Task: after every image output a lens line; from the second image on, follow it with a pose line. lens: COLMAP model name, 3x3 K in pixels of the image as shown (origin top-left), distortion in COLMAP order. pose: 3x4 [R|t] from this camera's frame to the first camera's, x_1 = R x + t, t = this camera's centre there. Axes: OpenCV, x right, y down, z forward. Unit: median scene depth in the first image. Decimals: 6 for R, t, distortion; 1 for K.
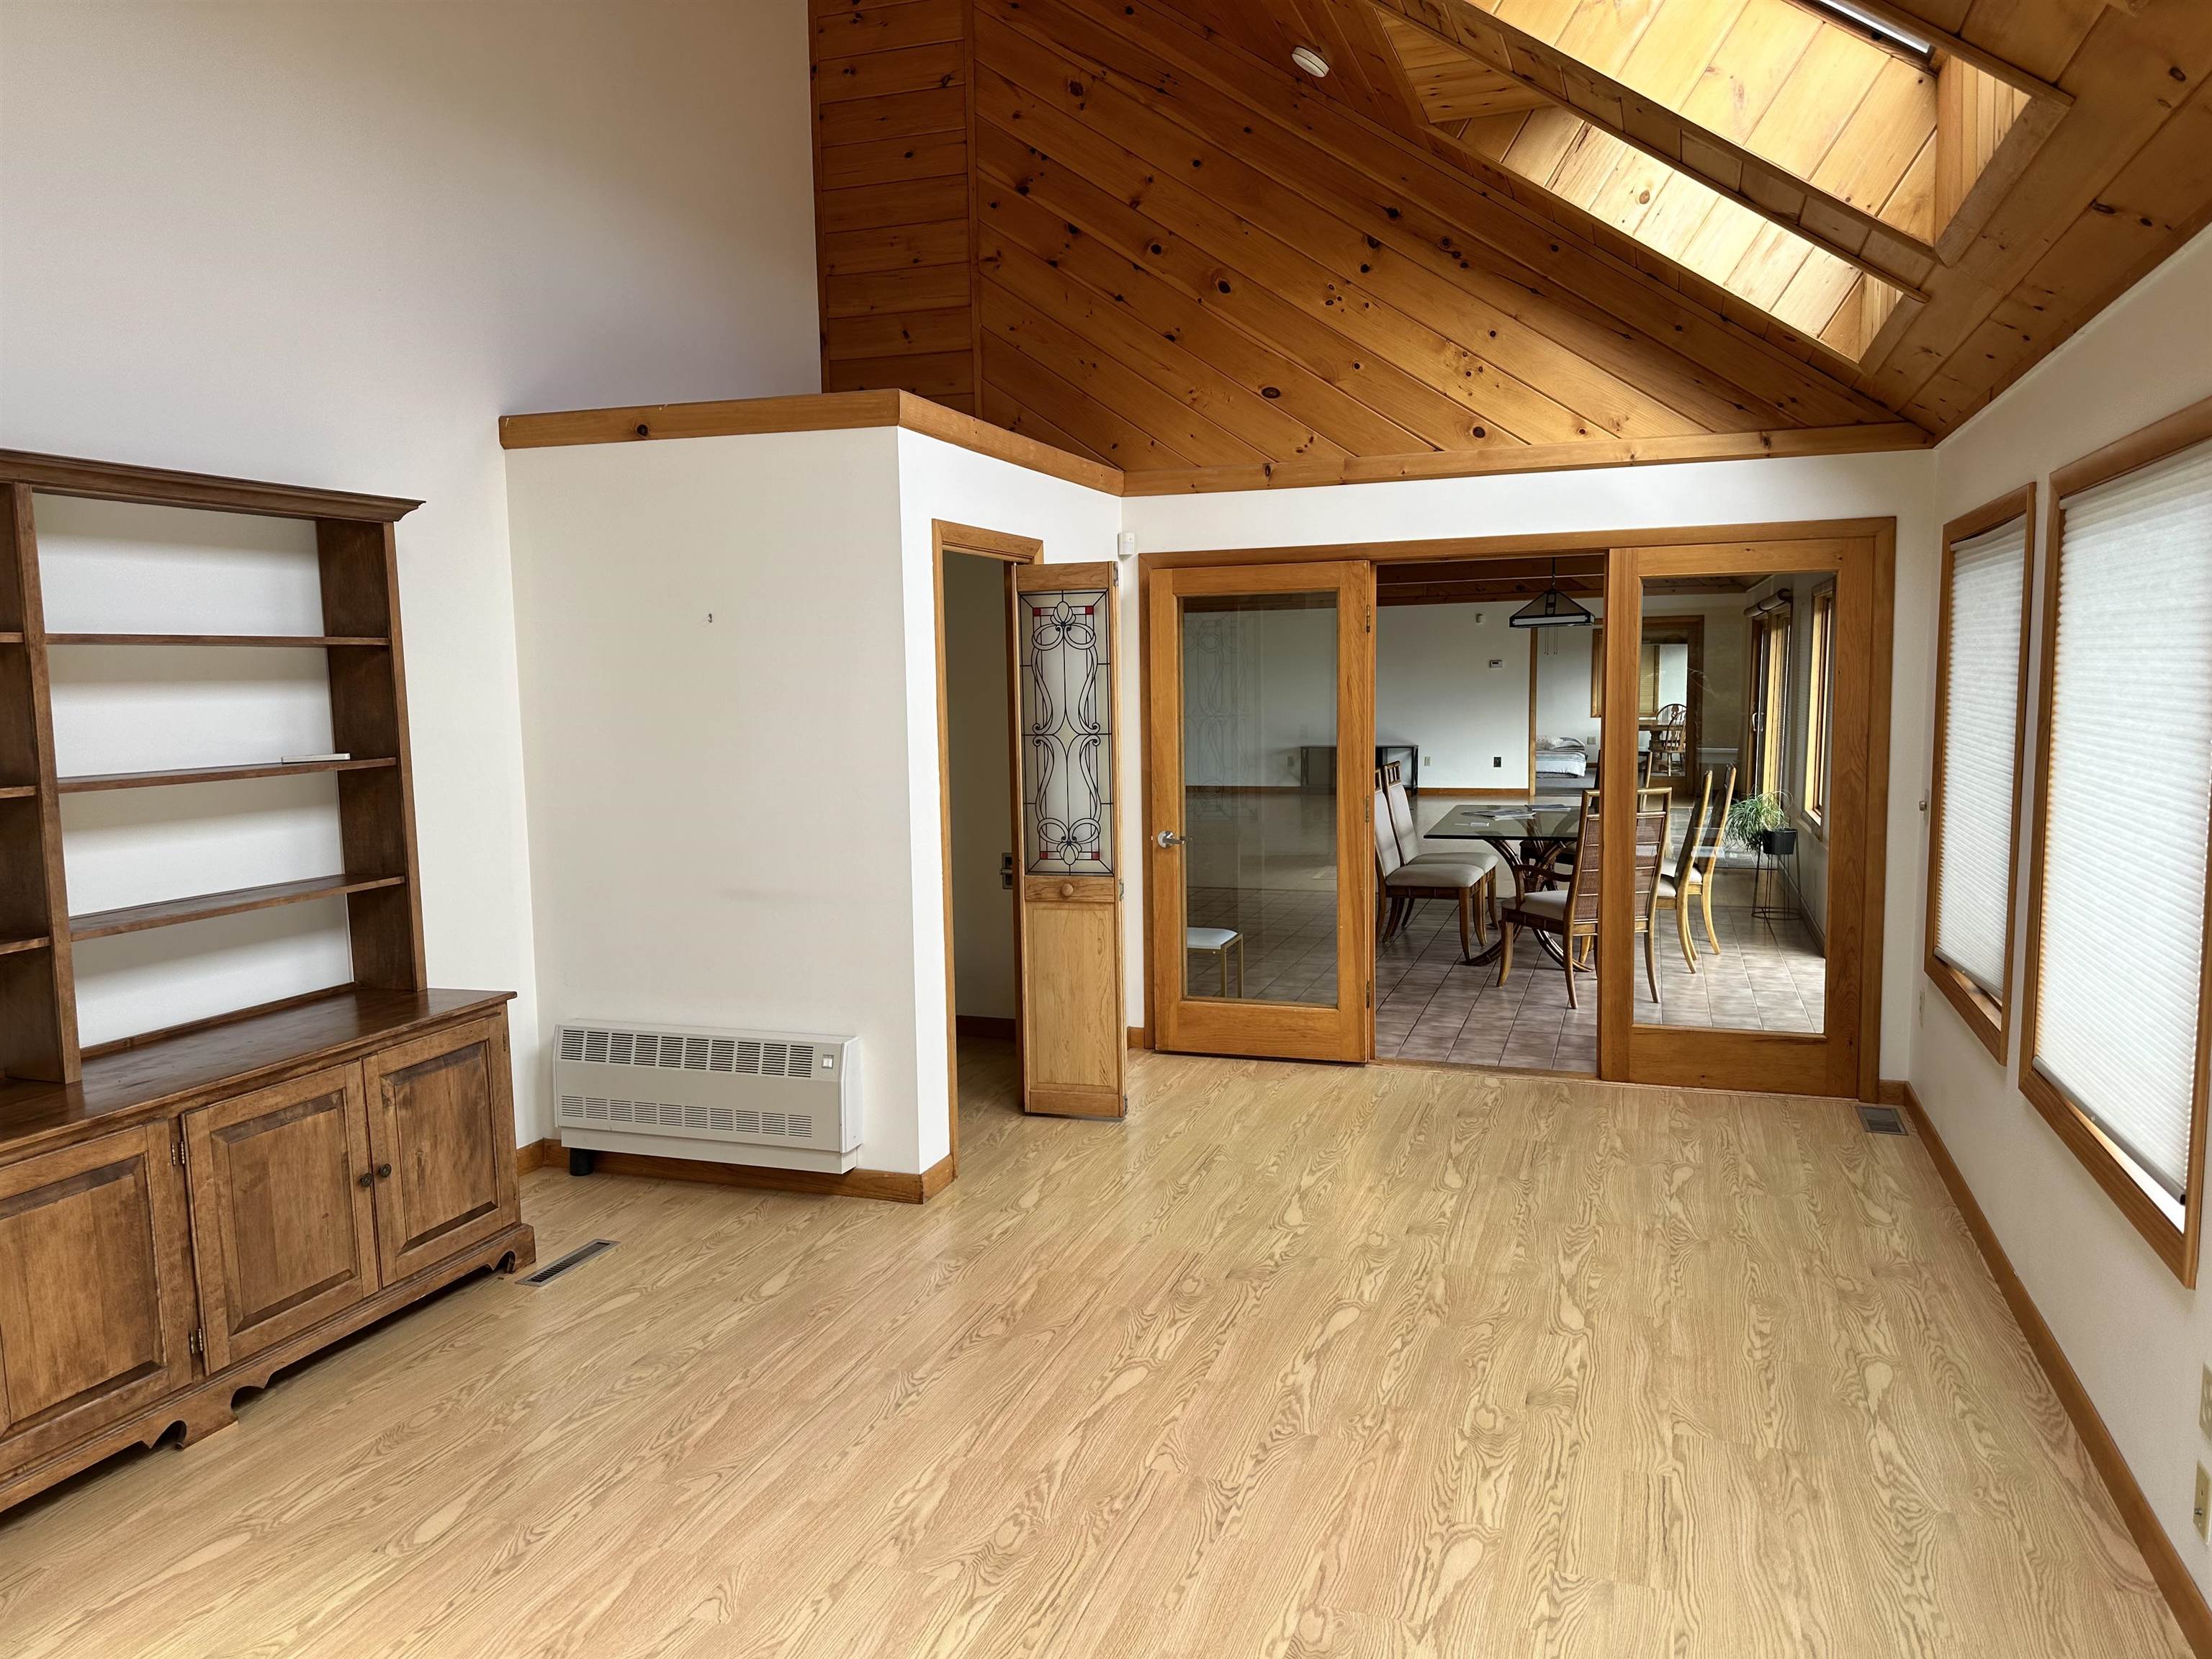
lens RADIAL K [[1556.0, 0, 1096.3], [0, 1556.0, 825.9], [0, 0, 1]] dist [-0.001727, -0.002710]
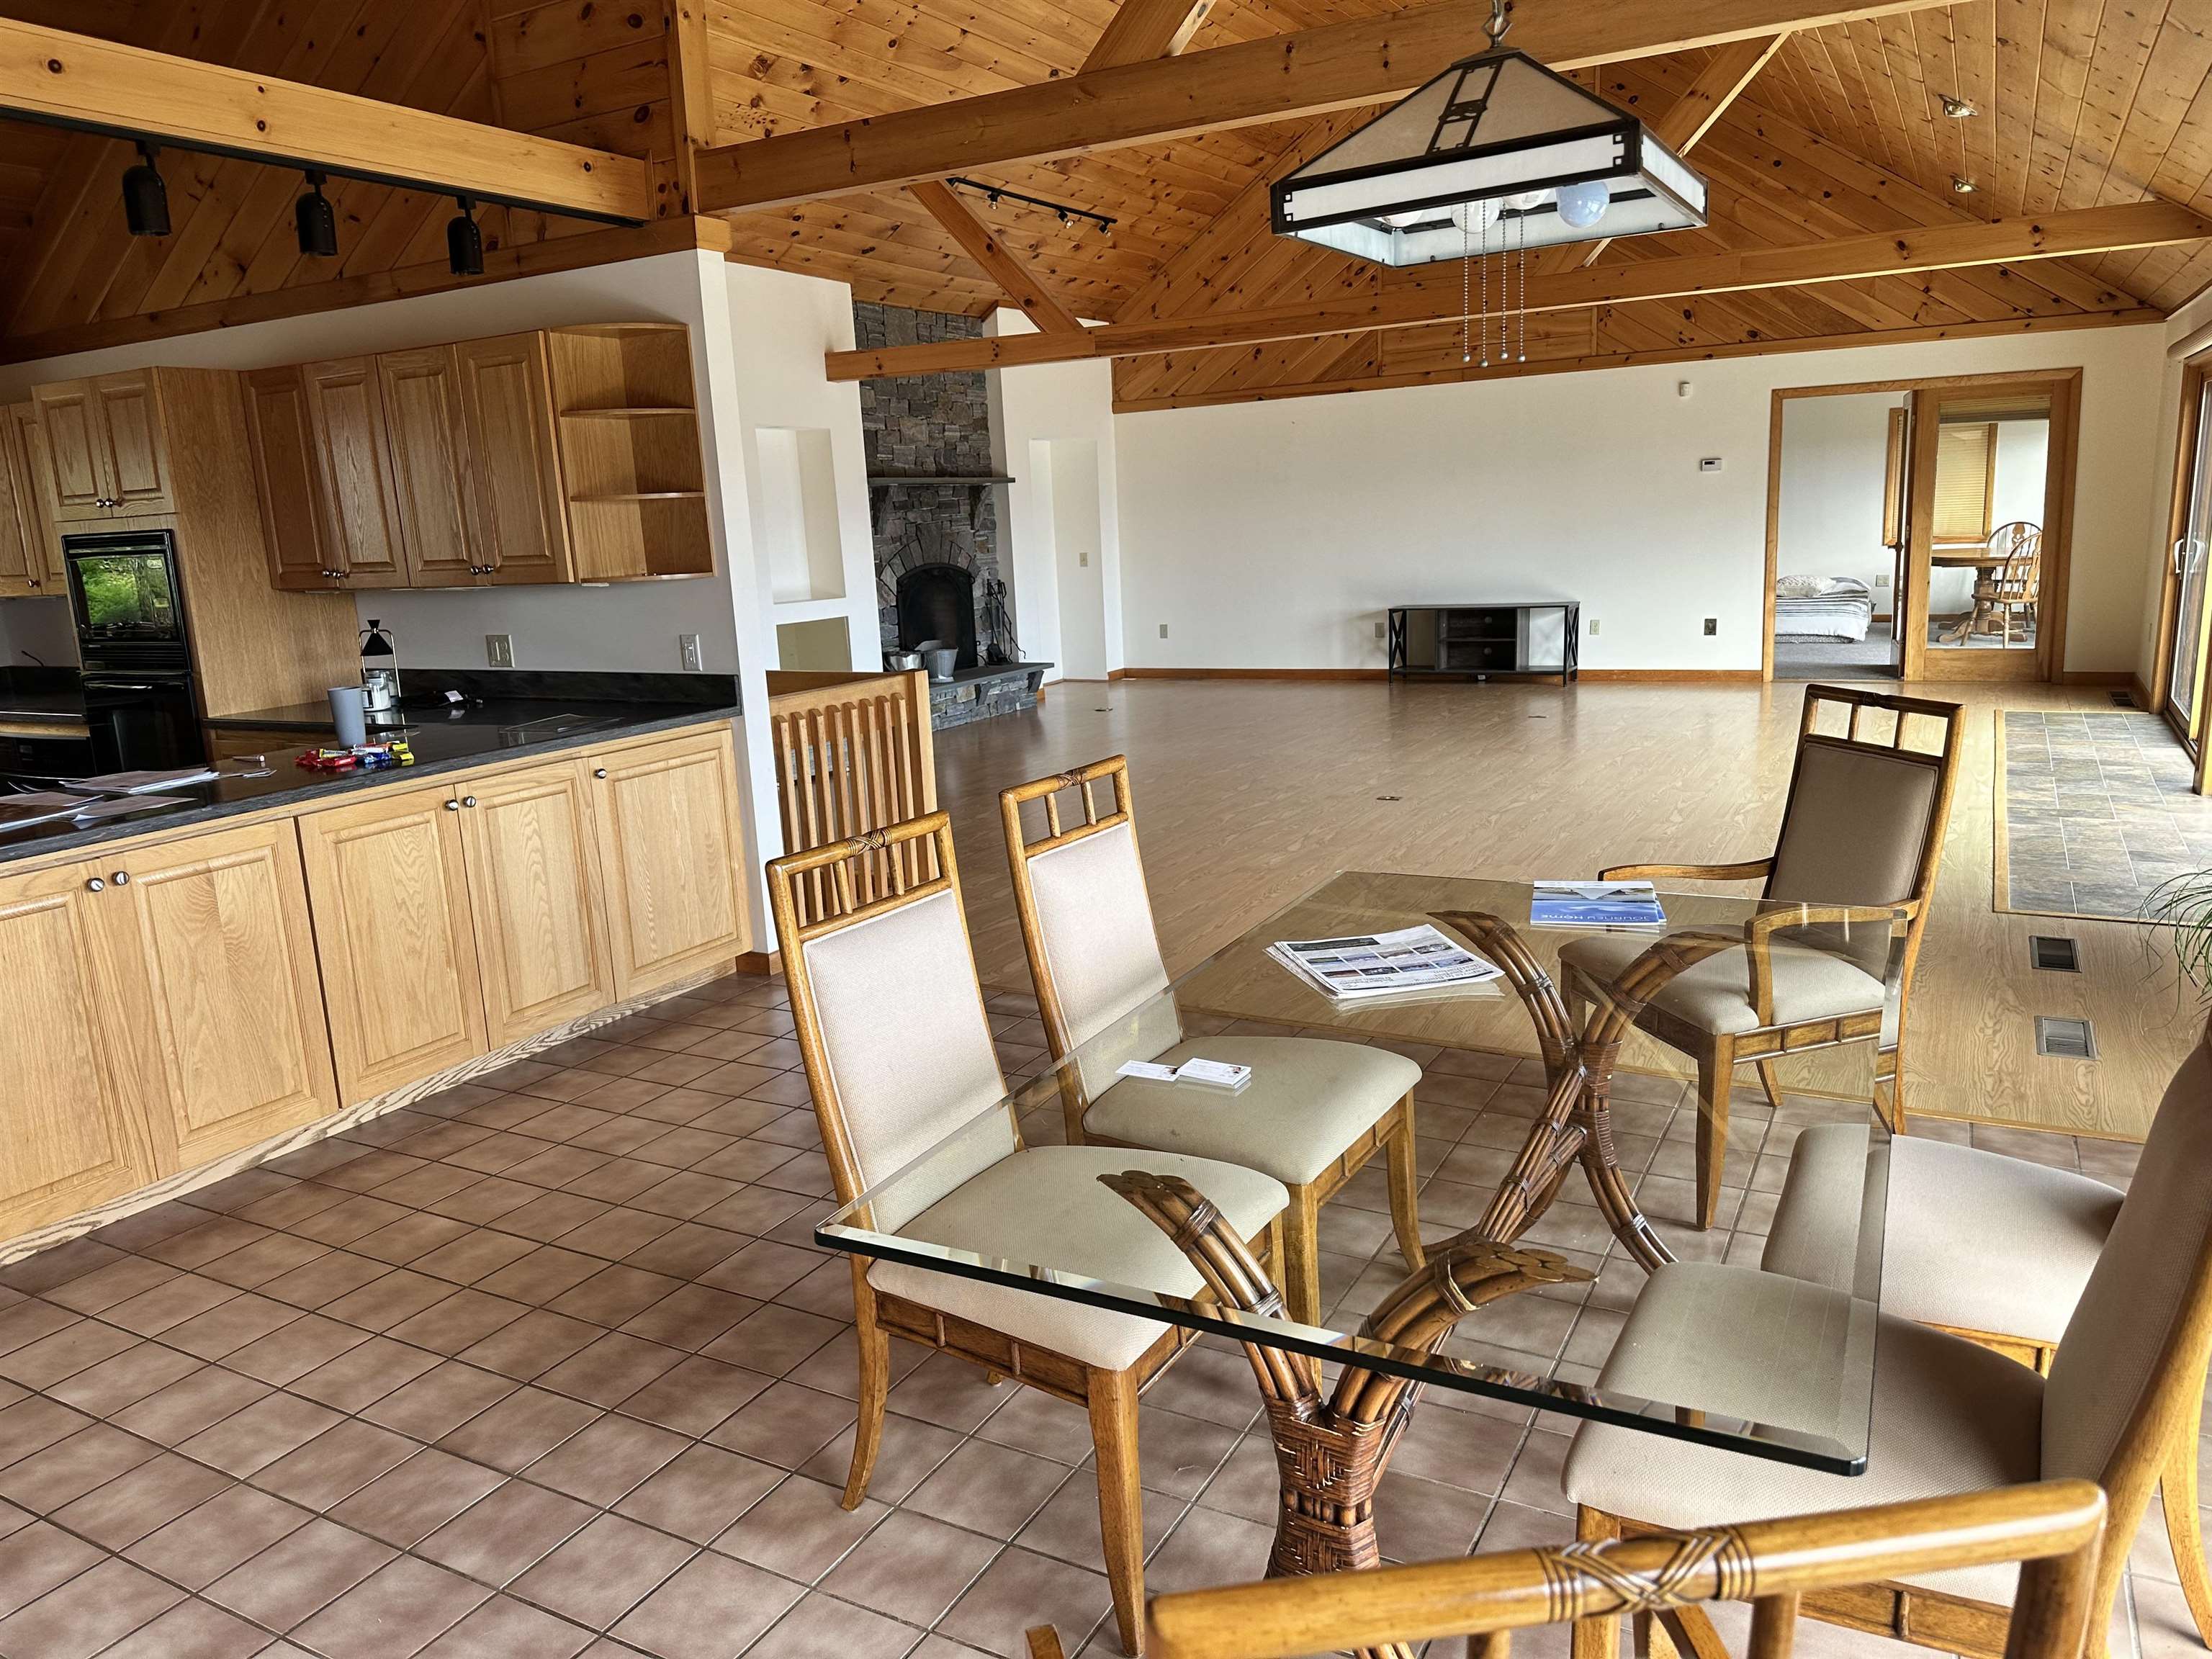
lens RADIAL K [[1556.0, 0, 1119.6], [0, 1556.0, 845.5], [0, 0, 1]] dist [-0.001727, -0.002710]
pose [[0.986514, 0.000313, -0.163679, 0.125427], [0.017964, 0.993750, 0.110176, -0.025908], [0.162691, -0.111630, 0.980342, 0.336876]]
